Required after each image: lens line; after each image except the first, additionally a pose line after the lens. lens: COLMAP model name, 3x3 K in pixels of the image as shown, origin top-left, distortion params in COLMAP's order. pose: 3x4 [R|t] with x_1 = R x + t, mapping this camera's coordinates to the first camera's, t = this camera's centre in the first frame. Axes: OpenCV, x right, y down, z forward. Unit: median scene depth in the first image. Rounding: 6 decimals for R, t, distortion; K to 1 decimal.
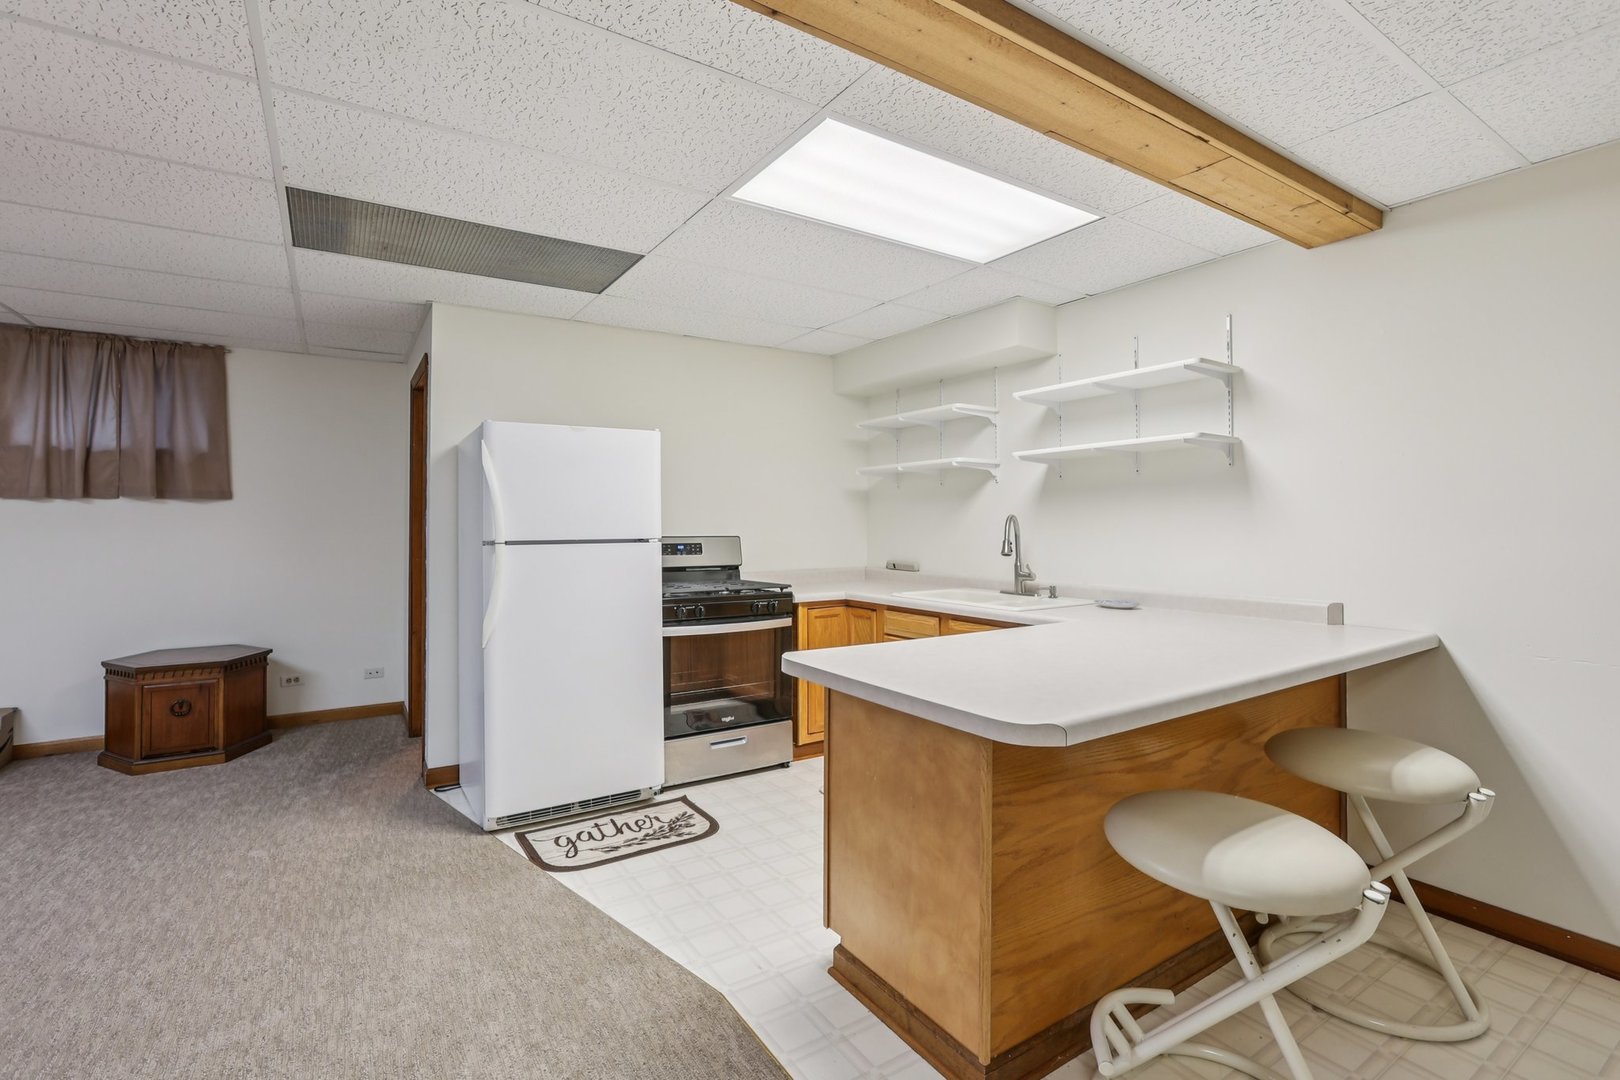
lens RADIAL K [[738.8, 0, 795.6], [0, 738.8, 517.3], [0, 0, 1]] dist [-0.029442, 0.013525]
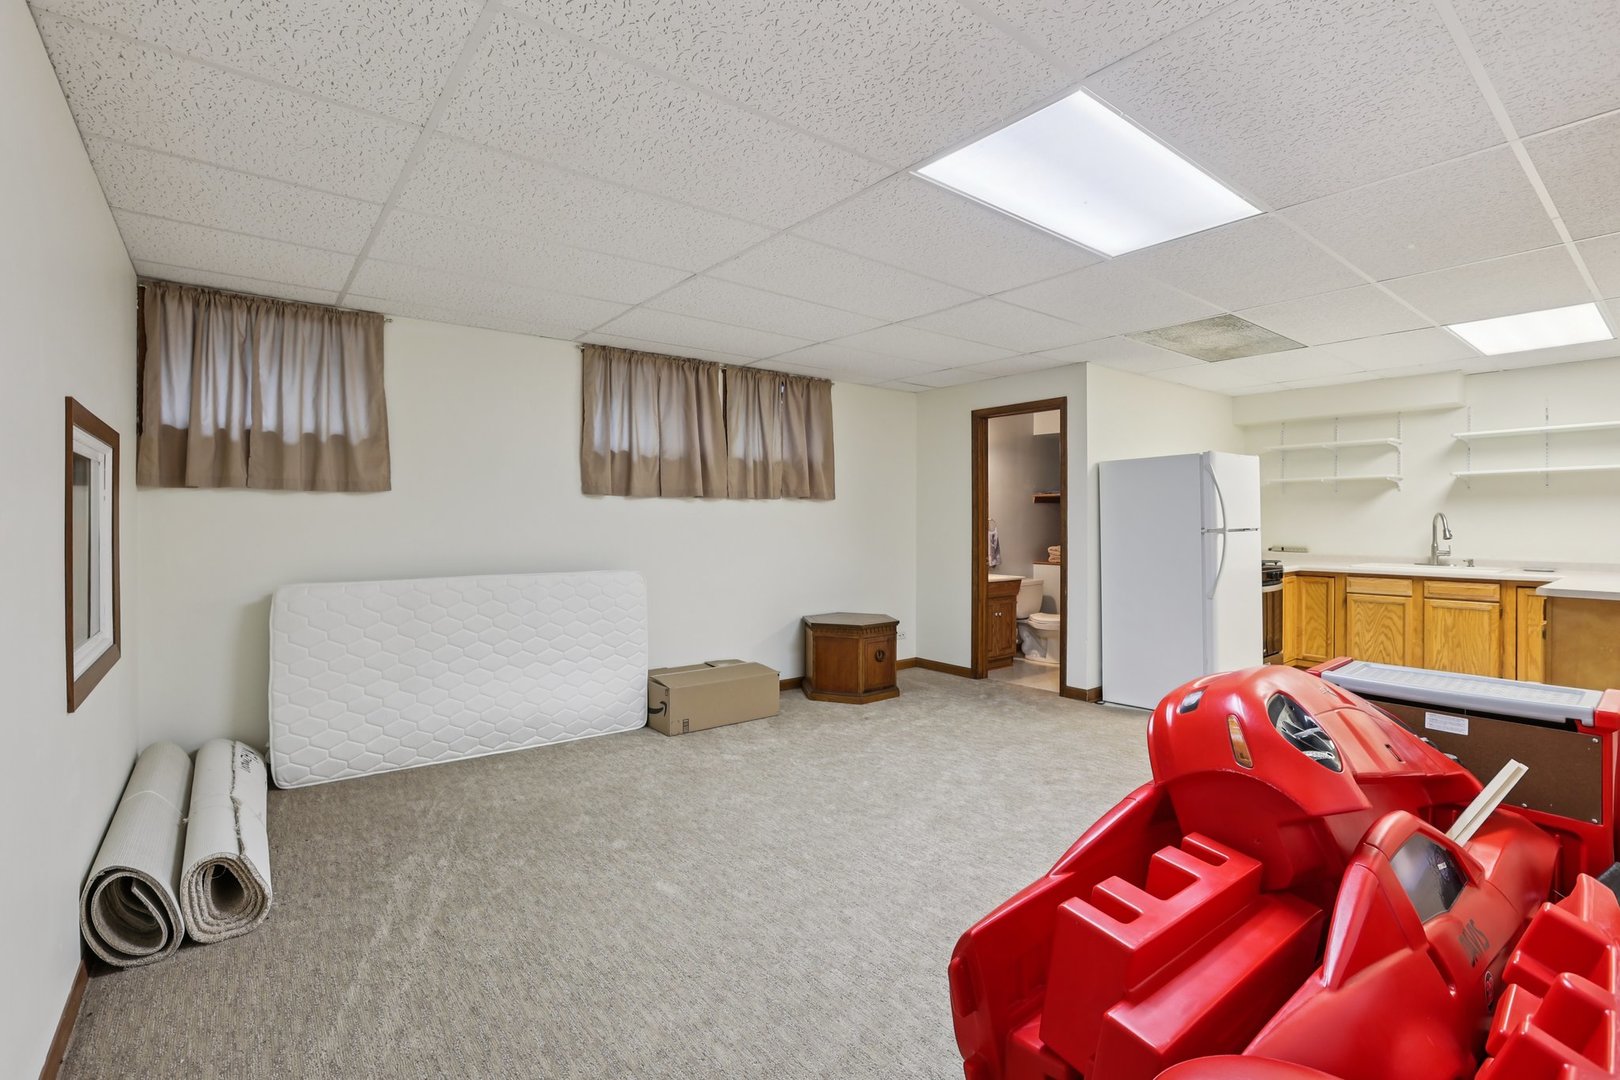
lens RADIAL K [[731.0, 0, 753.1], [0, 731.0, 532.9], [0, 0, 1]] dist [-0.069812, 0.013350]
pose [[0.997727, -0.002726, 0.067333, -1.096124], [0.001393, 0.999802, 0.019839, 0.008559], [-0.067374, -0.019700, 0.997533, -0.295246]]
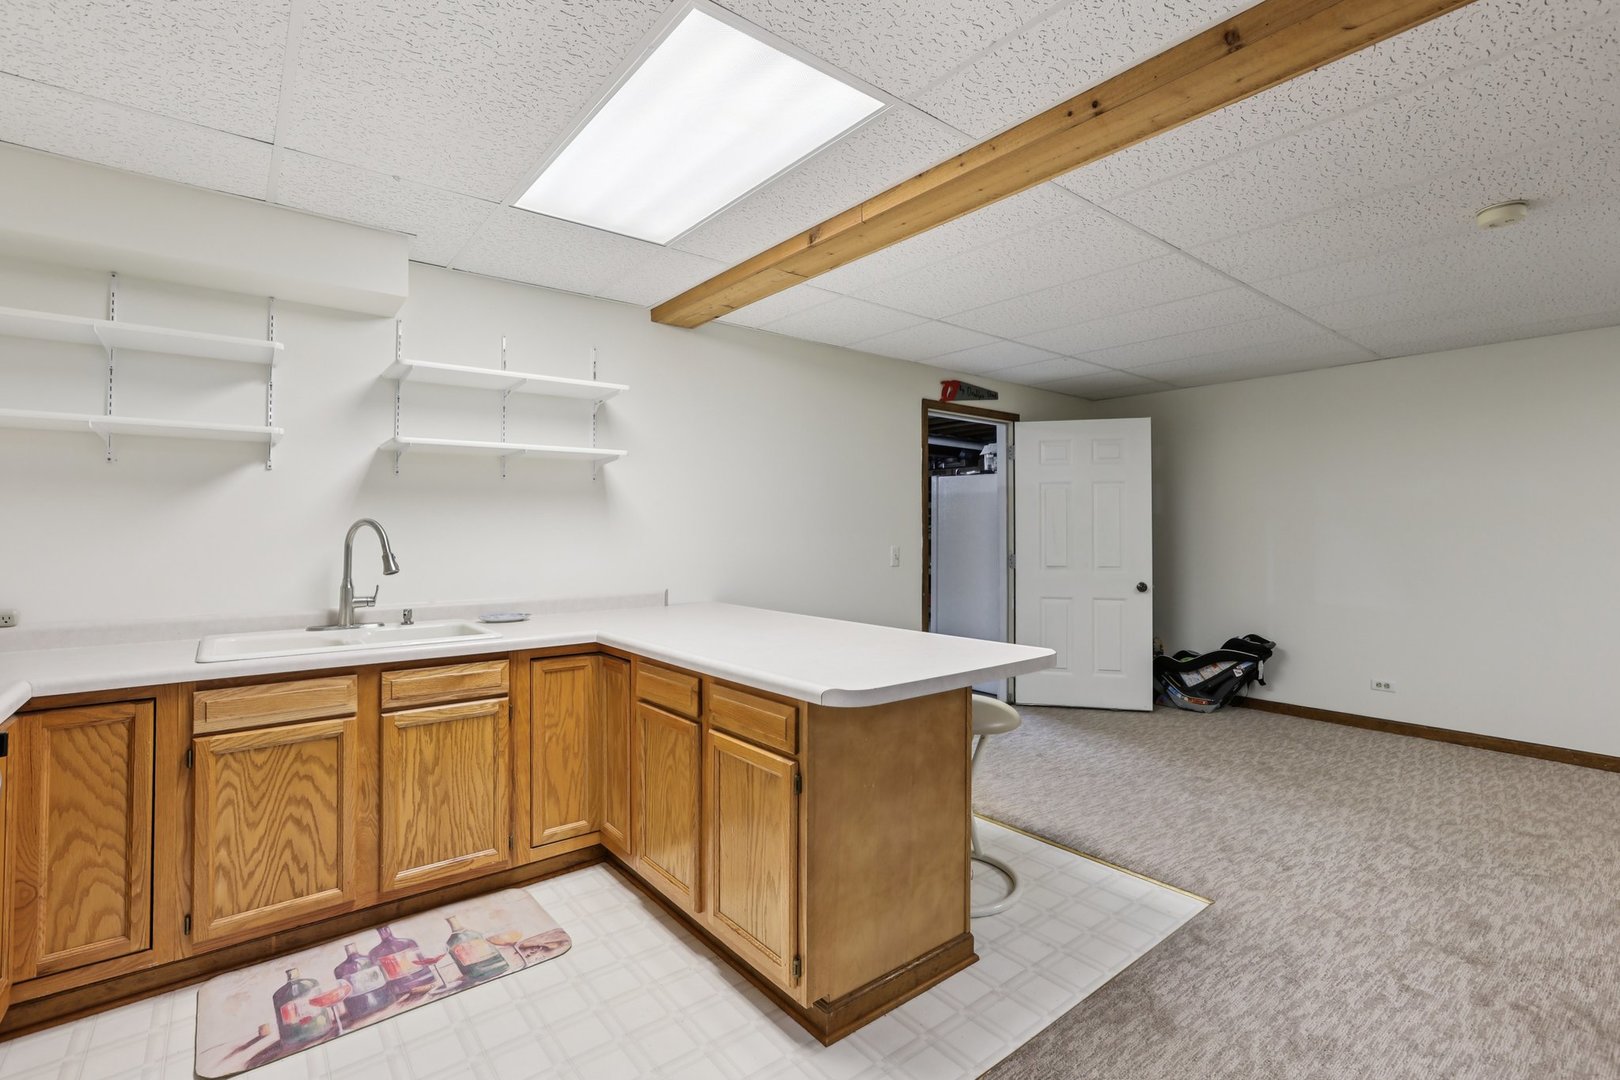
lens RADIAL K [[738.8, 0, 795.6], [0, 738.8, 517.3], [0, 0, 1]] dist [-0.029442, 0.013525]
pose [[-0.135473, 0.021483, 0.990548, -0.432295], [-0.012943, 0.999641, -0.023451, 0.007316], [-0.990697, -0.015997, -0.135146, 0.613289]]
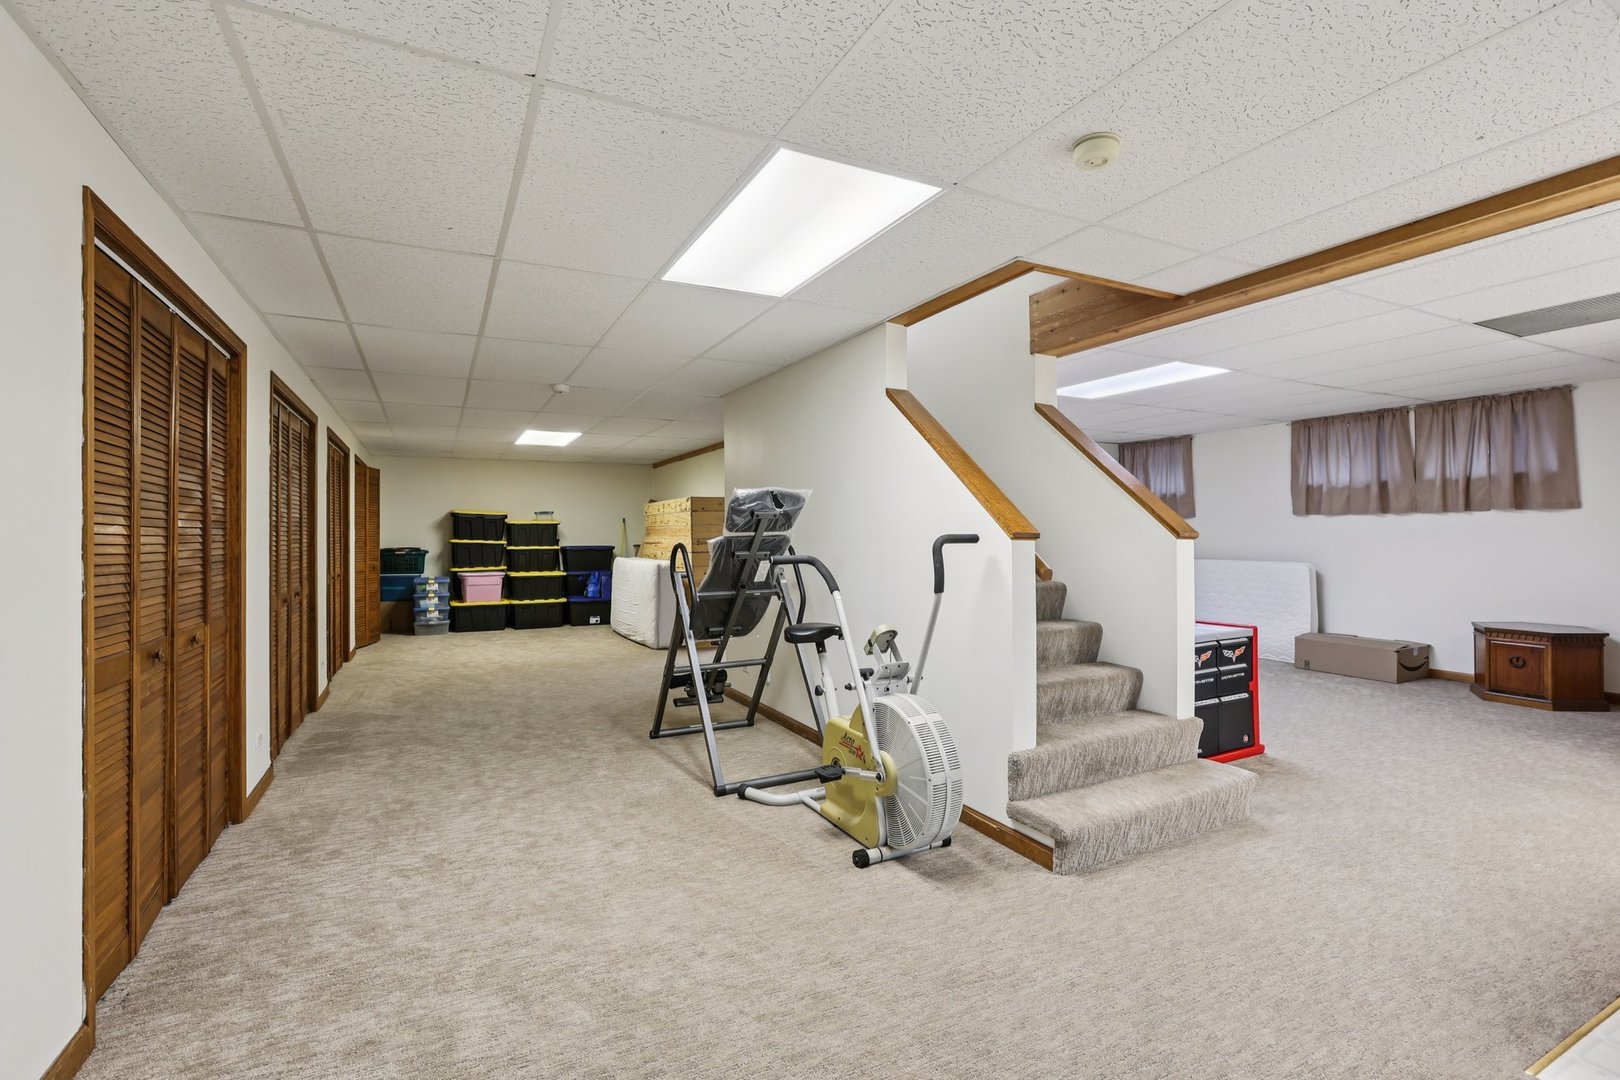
lens RADIAL K [[728.4, 0, 806.5], [0, 728.4, 530.7], [0, 0, 1]] dist [0.001091, 0.000263]
pose [[-0.085020, -0.001147, -0.996379, 0.613816], [0.015737, 0.999873, -0.002494, -0.004387], [0.996255, -0.015892, -0.084992, -0.210268]]
